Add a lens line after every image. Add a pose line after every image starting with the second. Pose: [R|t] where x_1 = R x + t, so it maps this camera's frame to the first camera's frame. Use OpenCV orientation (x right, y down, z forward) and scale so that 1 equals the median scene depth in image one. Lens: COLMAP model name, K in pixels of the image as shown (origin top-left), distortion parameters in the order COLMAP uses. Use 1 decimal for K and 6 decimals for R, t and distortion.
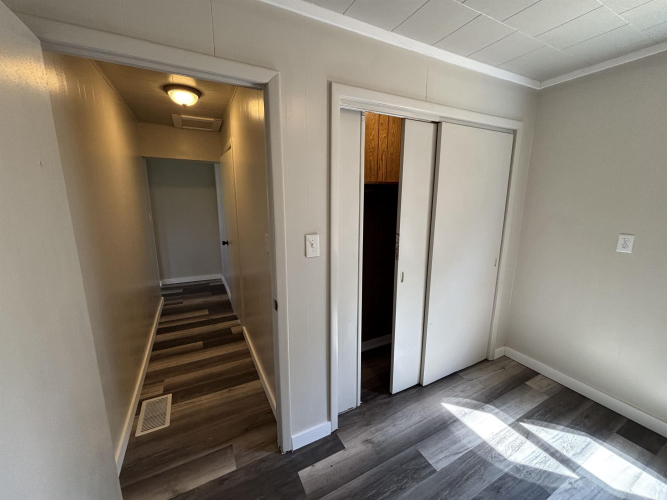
lens RADIAL K [[270.5, 0, 333.6], [0, 270.5, 248.8], [0, 0, 1]] dist [0.001638, -0.000629]
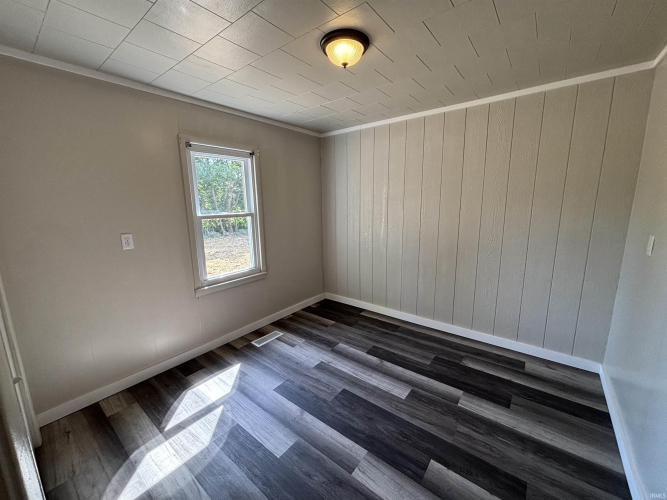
lens RADIAL K [[270.5, 0, 332.0], [0, 270.5, 250.3], [0, 0, 1]] dist [0.001638, -0.000629]
pose [[-0.420441, -0.159520, 0.893187, -0.348357], [0.183954, 0.948992, 0.256078, -0.121296], [-0.888476, 0.271971, -0.369651, 0.662874]]
